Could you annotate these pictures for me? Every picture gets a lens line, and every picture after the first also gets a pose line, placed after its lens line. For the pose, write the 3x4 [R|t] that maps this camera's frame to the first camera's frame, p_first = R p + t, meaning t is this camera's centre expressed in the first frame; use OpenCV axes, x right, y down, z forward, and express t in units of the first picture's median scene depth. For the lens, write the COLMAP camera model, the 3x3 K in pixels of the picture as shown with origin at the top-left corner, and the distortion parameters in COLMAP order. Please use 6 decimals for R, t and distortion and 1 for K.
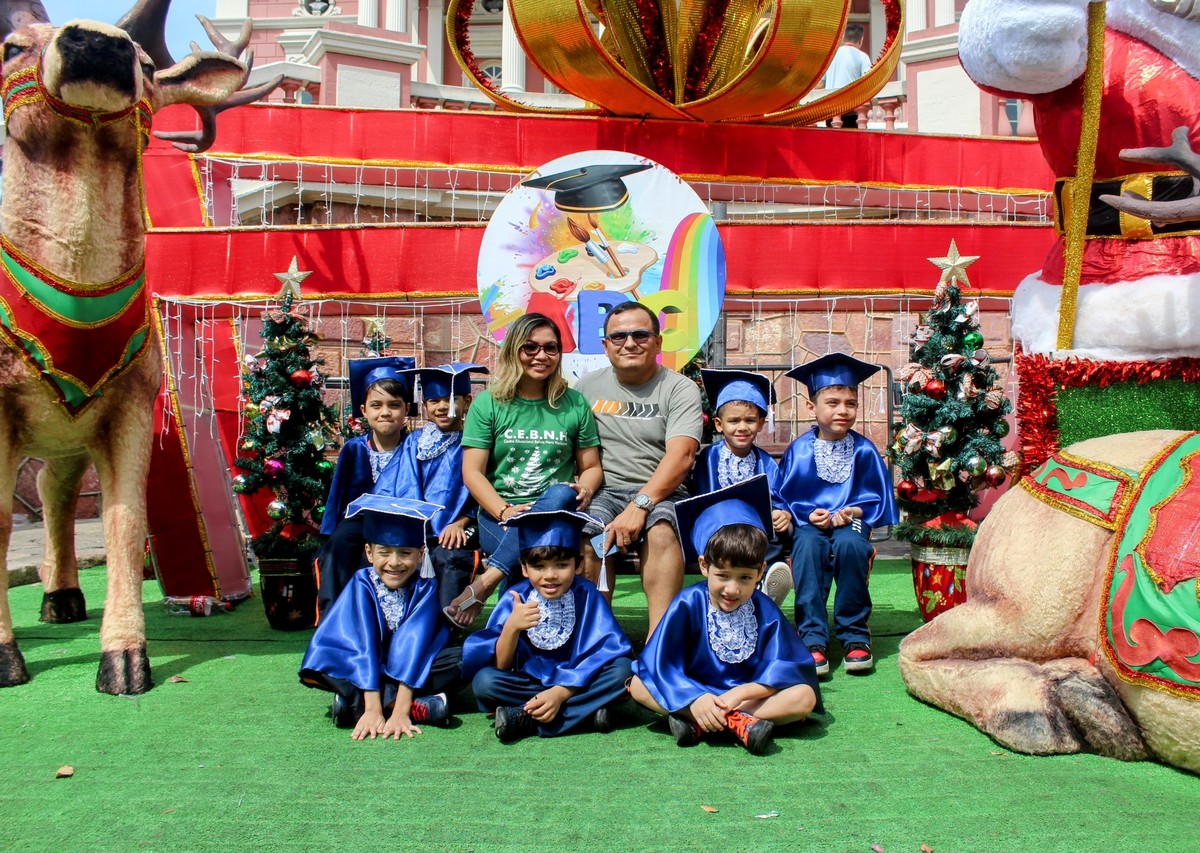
lens RADIAL K [[1041.0, 0, 637.8], [0, 1041.0, 409.3], [0, 0, 1]] dist [-0.148037, 0.144871]
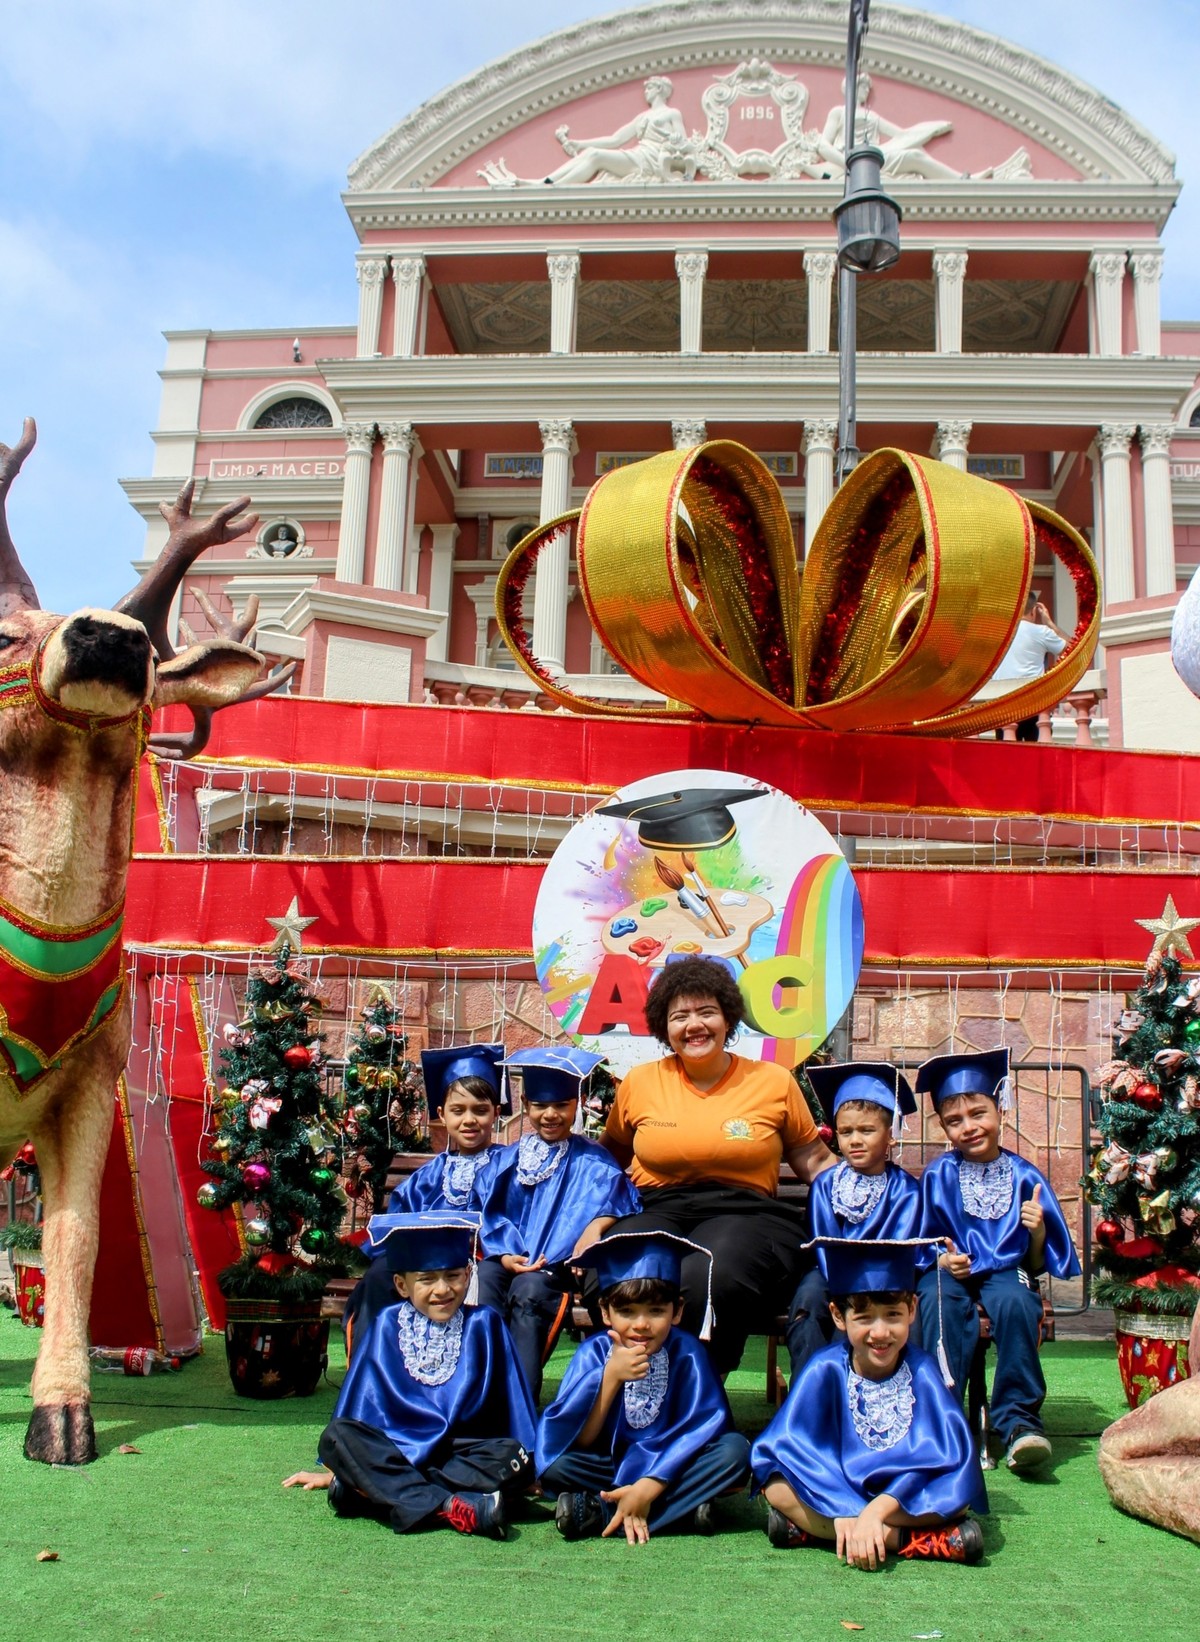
lens RADIAL K [[1522.4, 0, 618.3], [0, 1522.4, 892.9], [0, 0, 1]] dist [-0.145484, 0.129328]
pose [[0.997745, 0.022885, -0.063102, -0.024869], [-0.032148, 0.988172, -0.149944, 0.008971], [0.058924, 0.151635, 0.986679, -0.100458]]
